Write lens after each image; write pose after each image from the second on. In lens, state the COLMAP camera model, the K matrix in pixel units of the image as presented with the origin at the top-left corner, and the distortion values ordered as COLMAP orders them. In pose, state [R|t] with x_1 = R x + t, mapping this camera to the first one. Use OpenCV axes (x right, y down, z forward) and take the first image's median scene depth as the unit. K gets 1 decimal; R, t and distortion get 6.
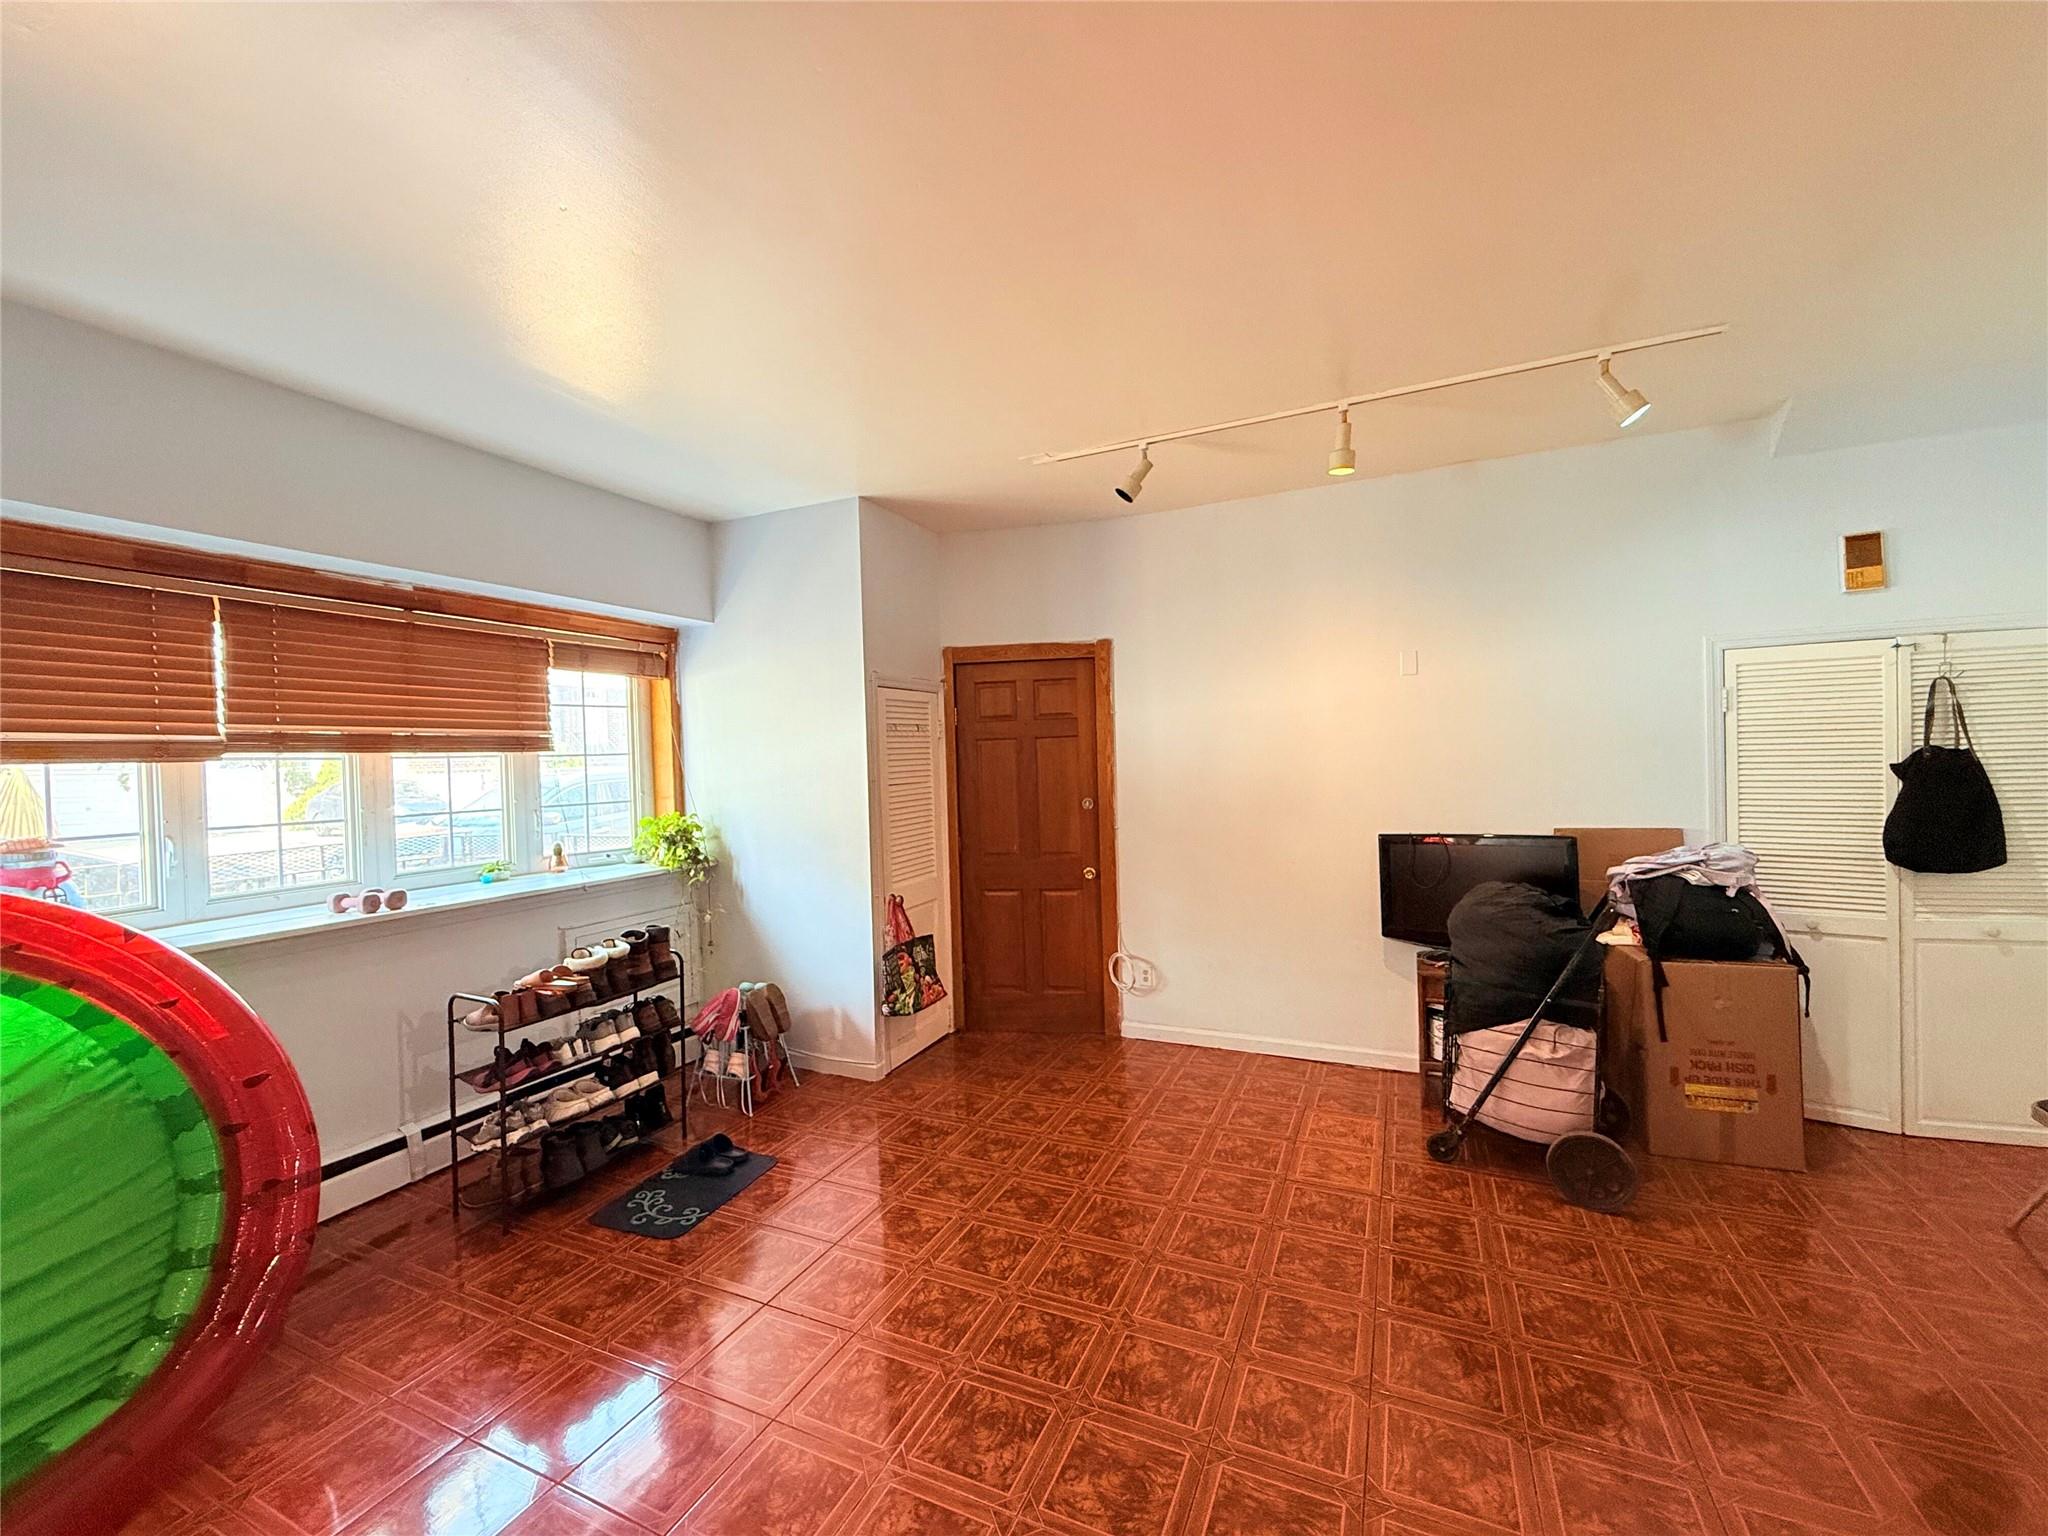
lens RADIAL K [[822.8, 0, 1023.3], [0, 822.8, 768.3], [0, 0, 1]] dist [0.003010, 0.000237]
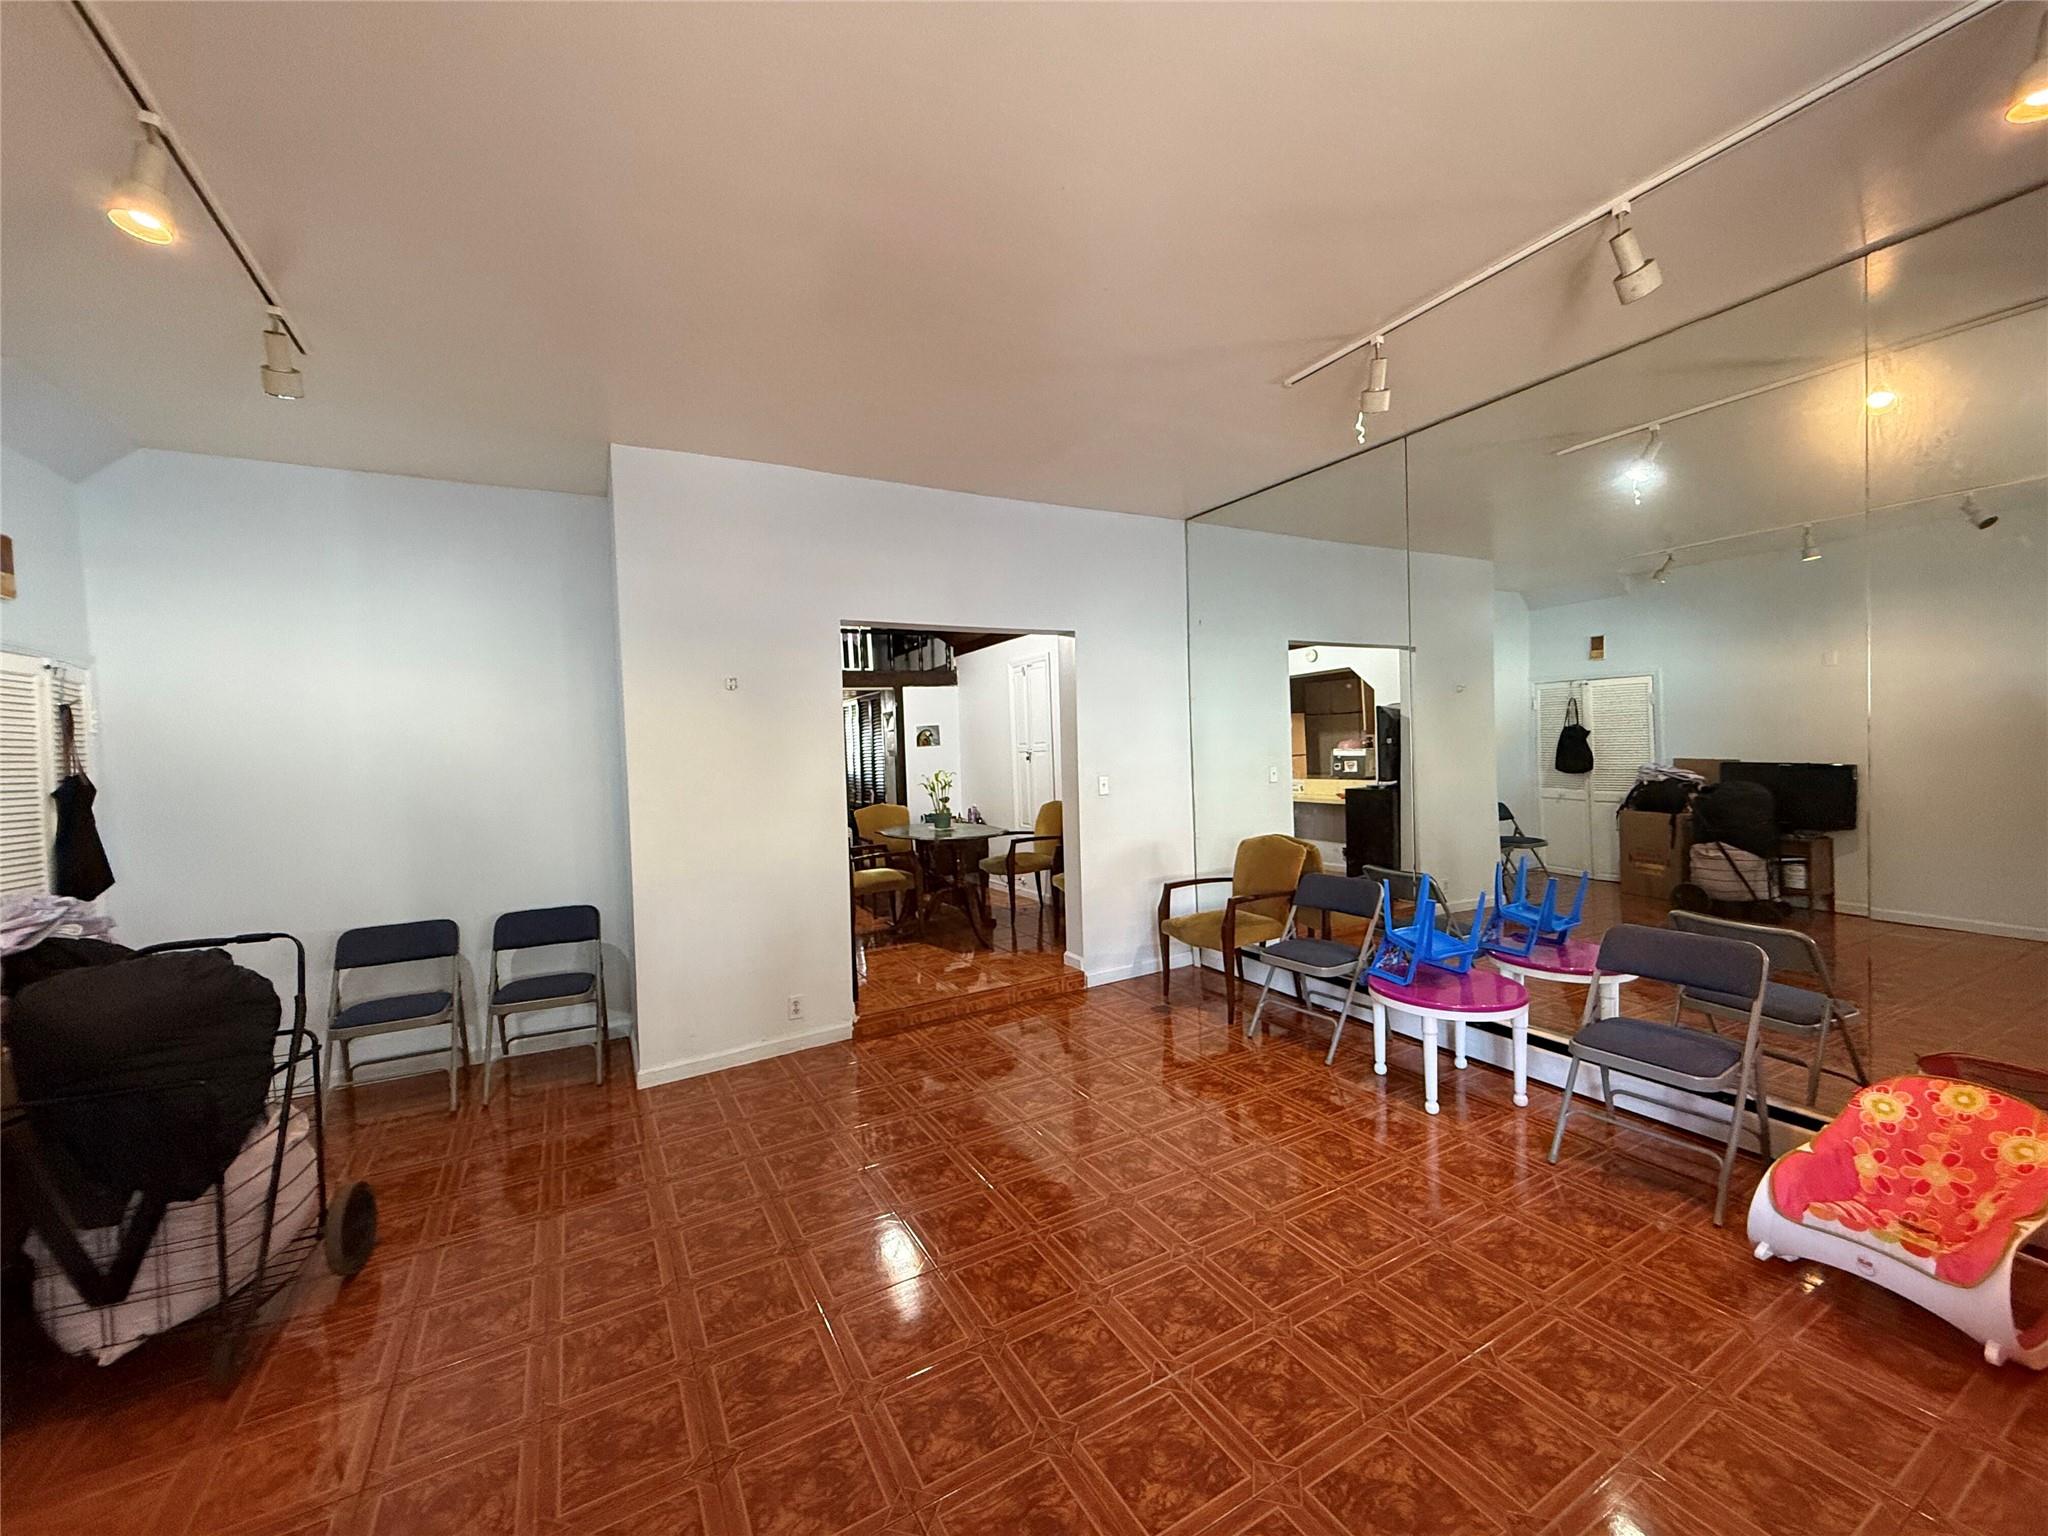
lens RADIAL K [[822.8, 0, 1006.0], [0, 822.8, 753.9], [0, 0, 1]] dist [0.003010, 0.000237]
pose [[-0.805202, 0.053673, 0.590566, -0.355707], [0.064476, 0.997915, -0.002785, 0.027000], [-0.589484, 0.035835, -0.806985, 1.076763]]
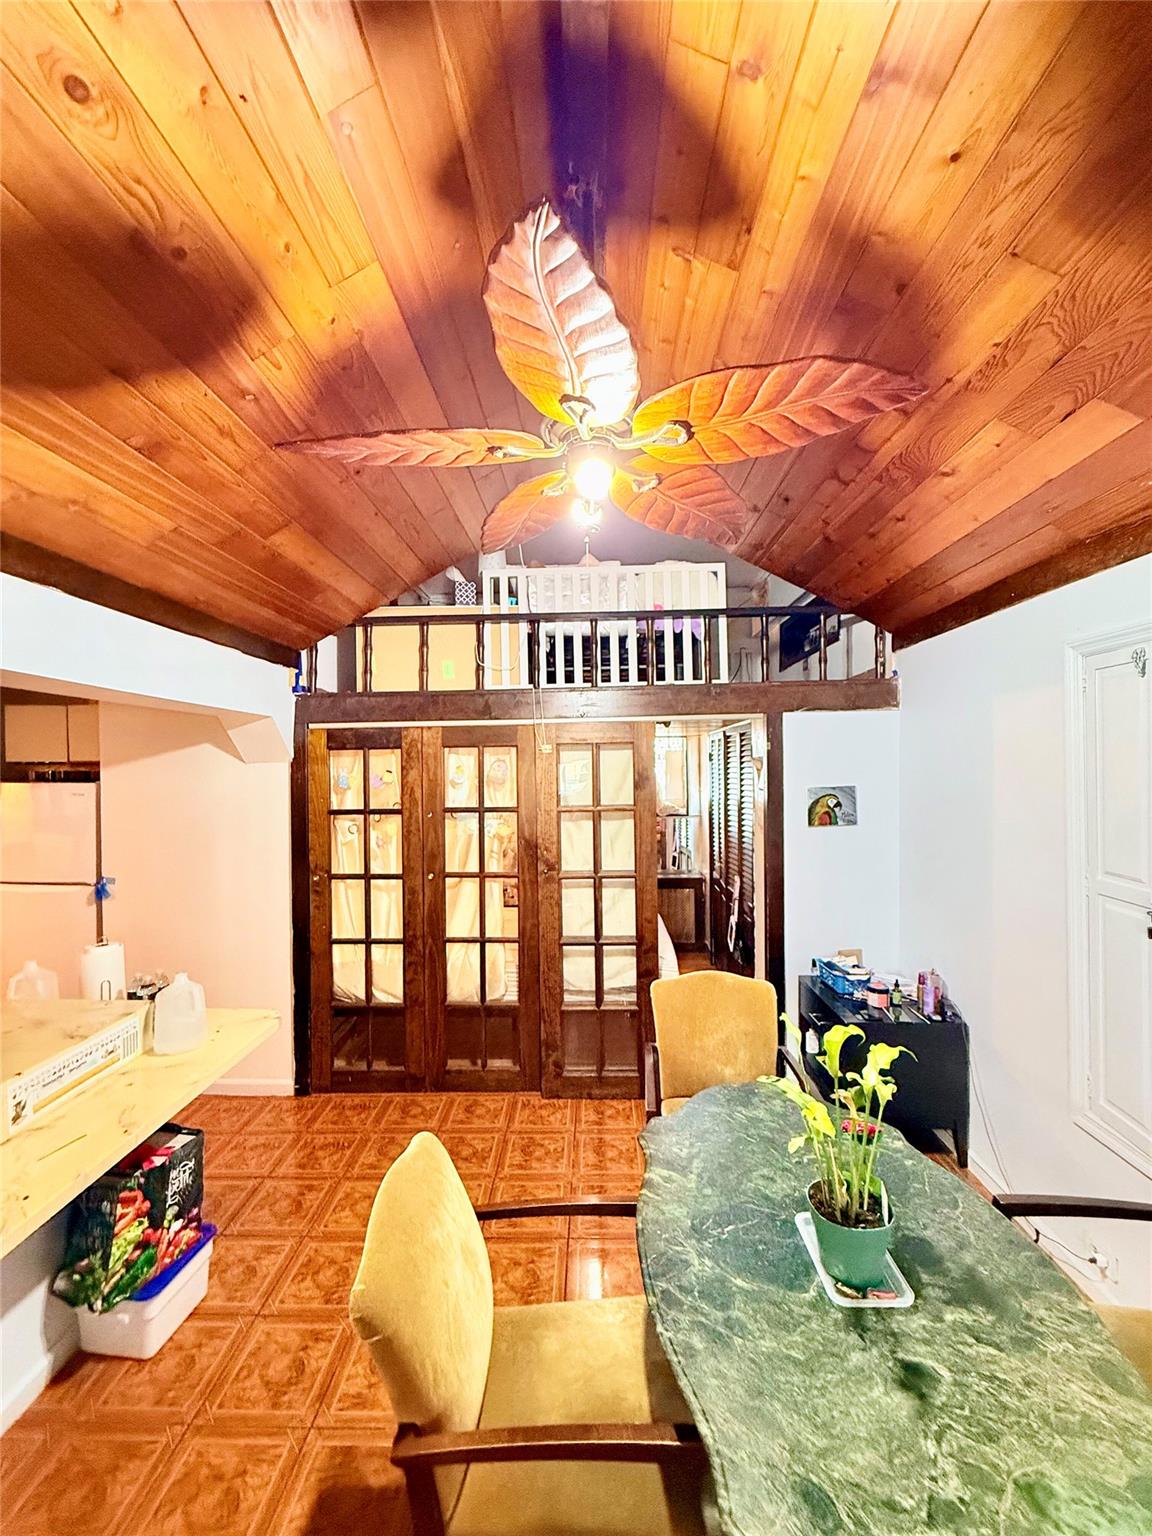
lens RADIAL K [[617.1, 0, 575.2], [0, 617.1, 765.1], [0, 0, 1]] dist [0.003010, 0.000237]
pose [[-0.404682, 0.032273, 0.913888, 0.589712], [0.035637, 0.999174, -0.019505, -0.111151], [-0.913763, 0.024675, -0.405498, -0.046713]]
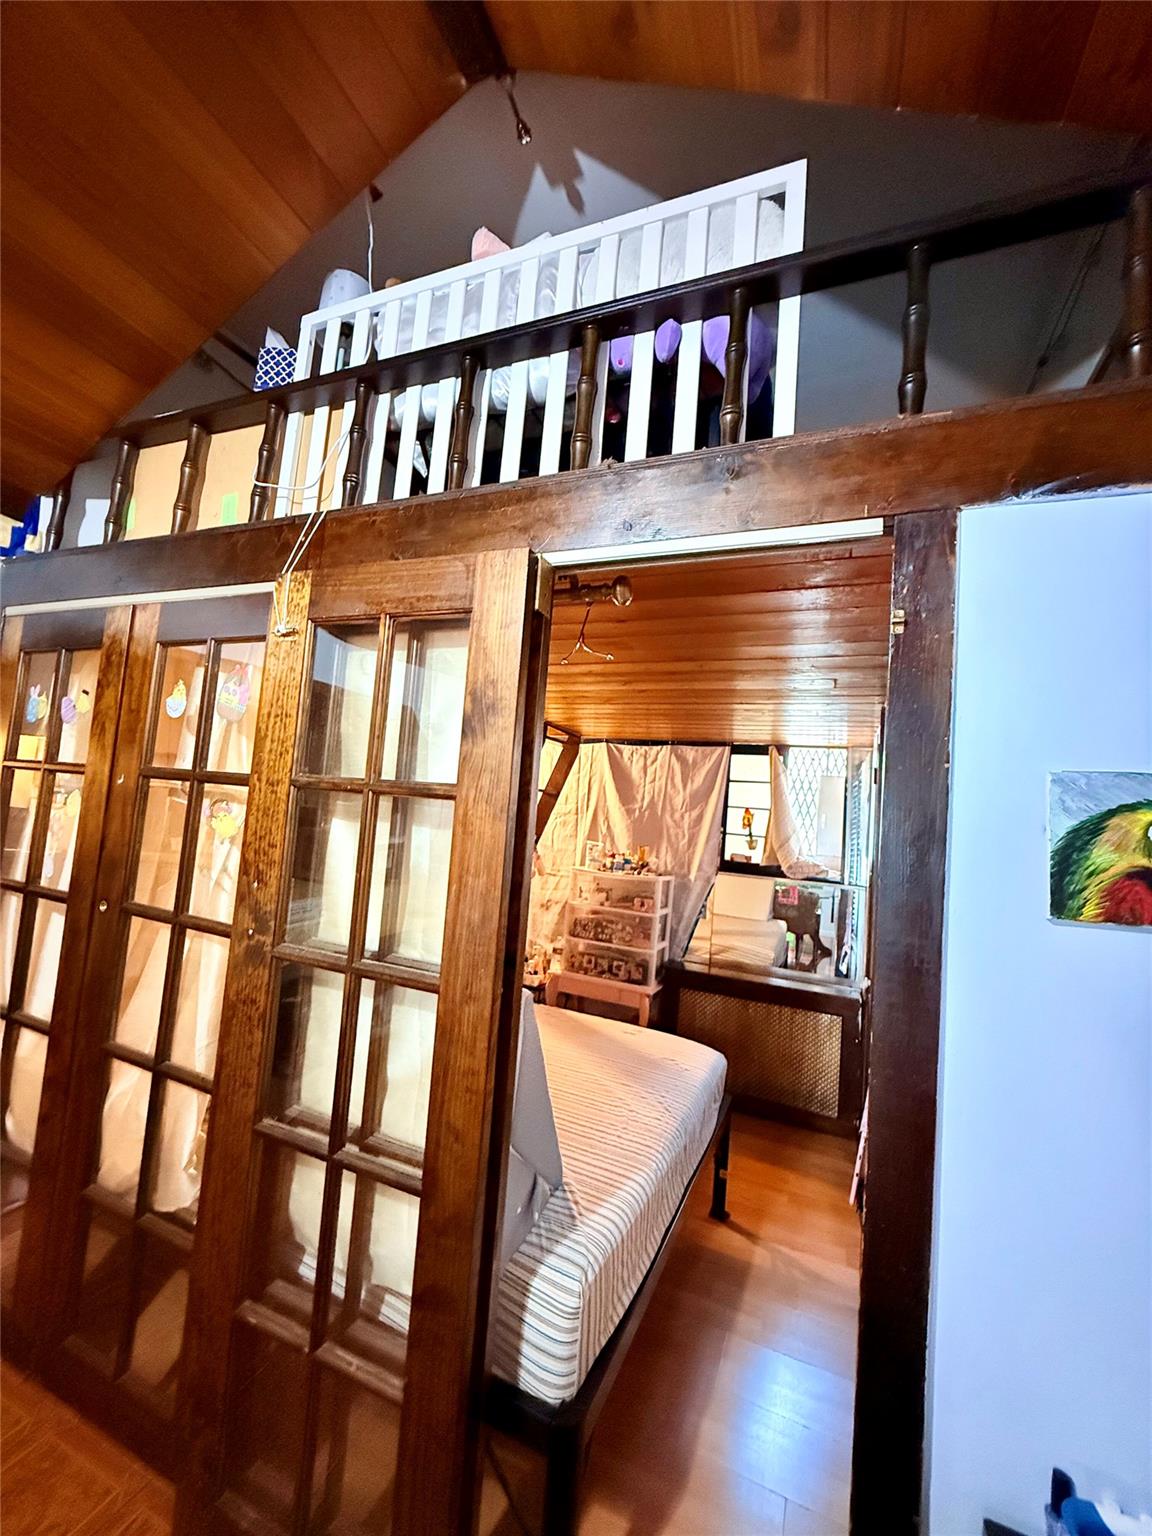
lens RADIAL K [[617.1, 0, 574.6], [0, 617.1, 764.0], [0, 0, 1]] dist [0.003010, 0.000237]
pose [[-0.050570, 0.106907, 0.992982, 1.082683], [-0.067908, 0.991585, -0.110215, -0.042386], [-0.996409, -0.073005, -0.042885, -0.561421]]
